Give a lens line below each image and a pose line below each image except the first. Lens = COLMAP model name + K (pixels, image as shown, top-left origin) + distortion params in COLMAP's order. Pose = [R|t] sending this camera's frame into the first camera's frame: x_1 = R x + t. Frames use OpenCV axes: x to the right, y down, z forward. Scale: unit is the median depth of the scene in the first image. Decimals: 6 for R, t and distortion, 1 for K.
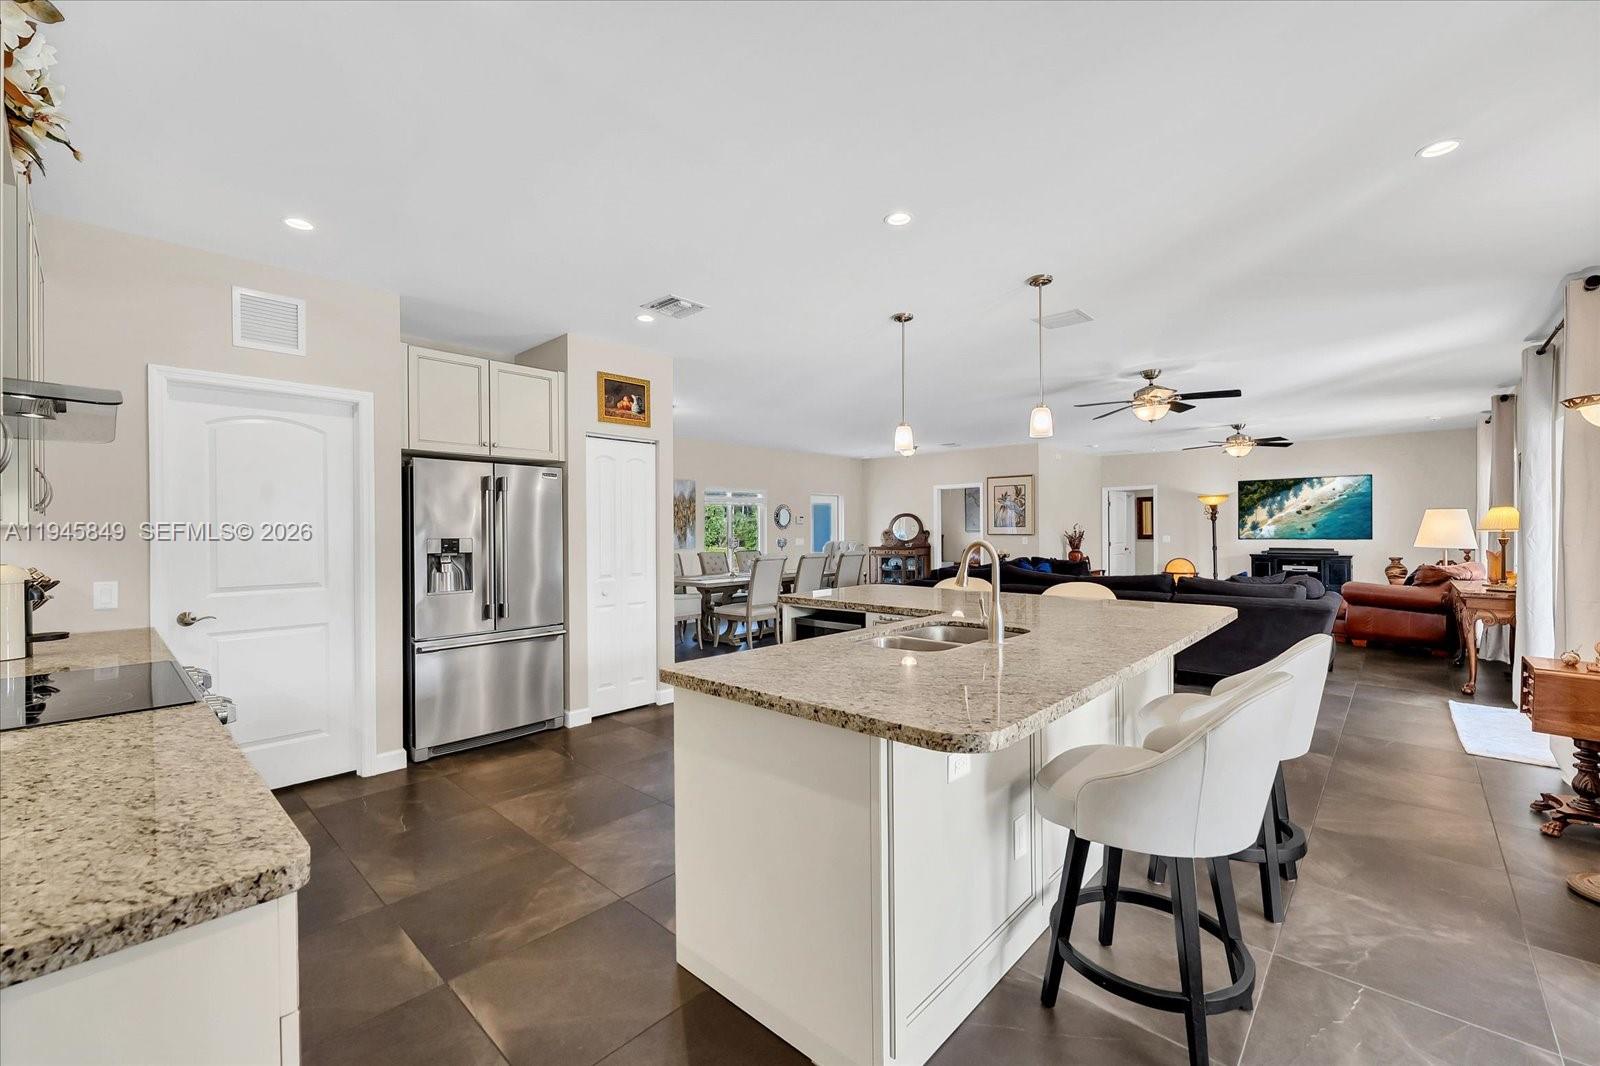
lens RADIAL K [[656.1, 0, 819.8], [0, 656.1, 531.0], [0, 0, 1]] dist [0.001229, 0.000120]
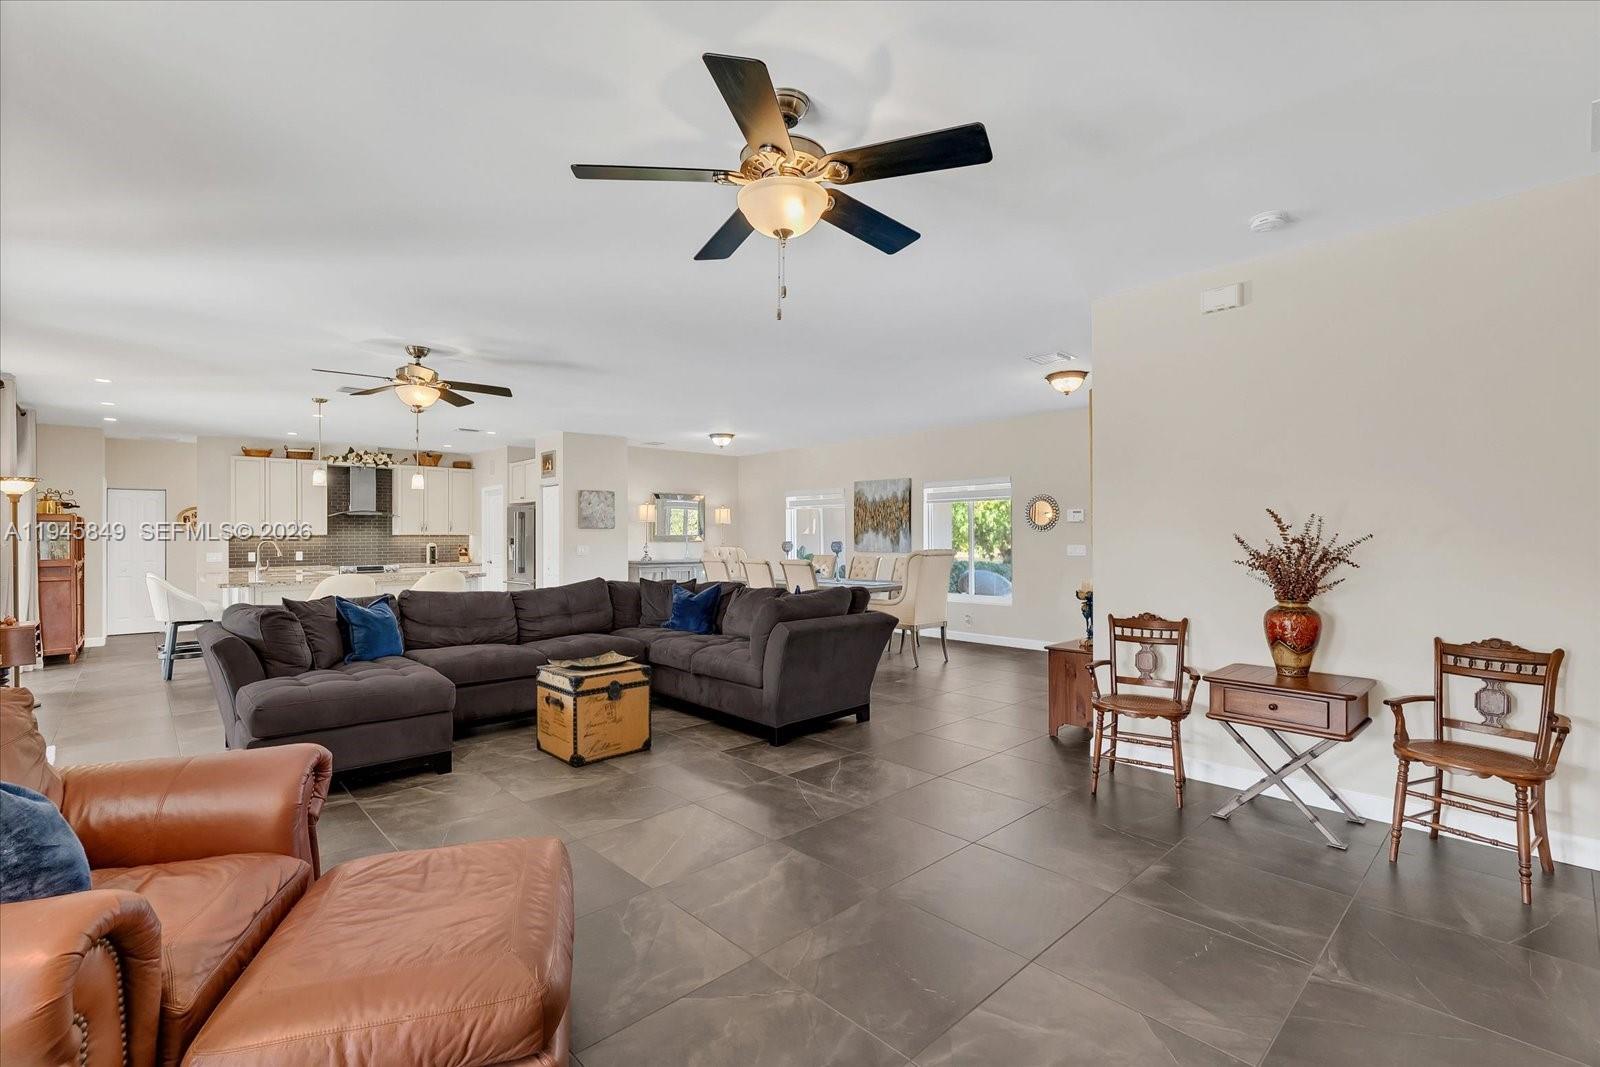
lens RADIAL K [[709.2, 0, 788.7], [0, 709.2, 529.9], [0, 0, 1]] dist [-0.000479, -0.000341]
pose [[-0.088820, -0.003105, -0.996043, 0.833007], [-0.001388, 0.999995, -0.002994, -0.002272], [0.996047, 0.001116, -0.088824, 0.935068]]
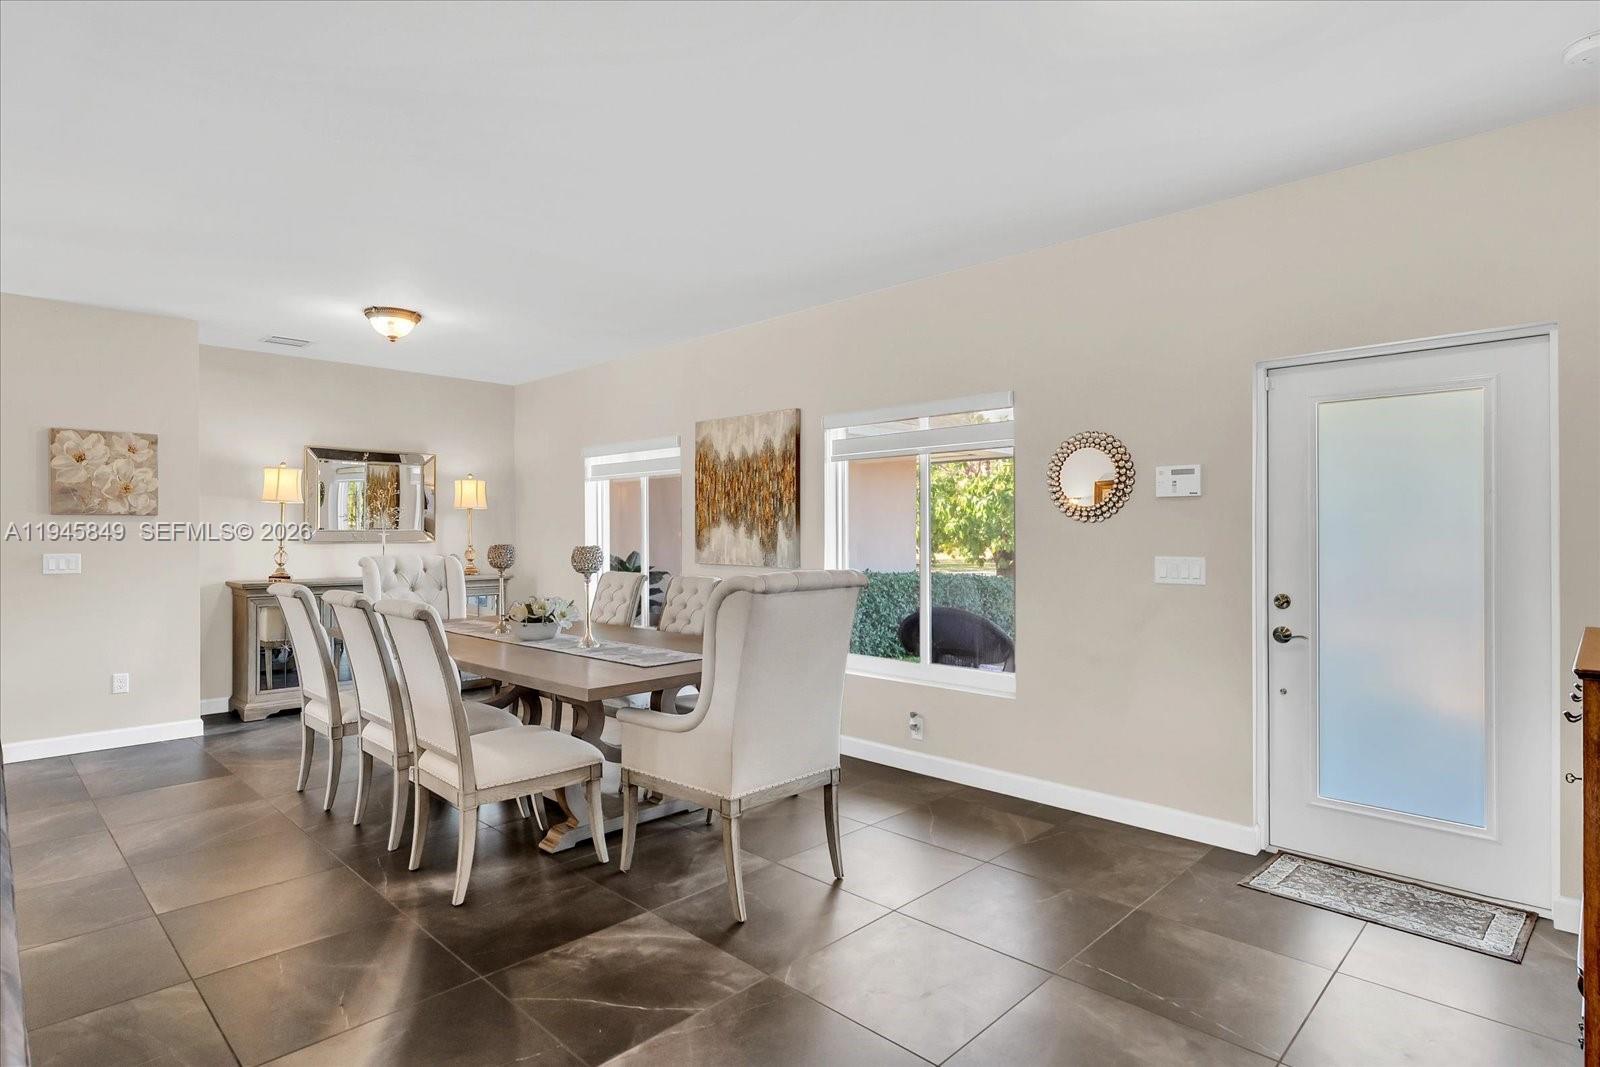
lens RADIAL K [[835.2, 0, 778.8], [0, 835.2, 531.5], [0, 0, 1]] dist [-0.000775, -0.001025]
pose [[-0.051917, 0.003757, -0.998644, 0.362141], [-0.003280, 0.999987, 0.003932, 0.000188], [0.998646, 0.003480, -0.051904, 1.034178]]
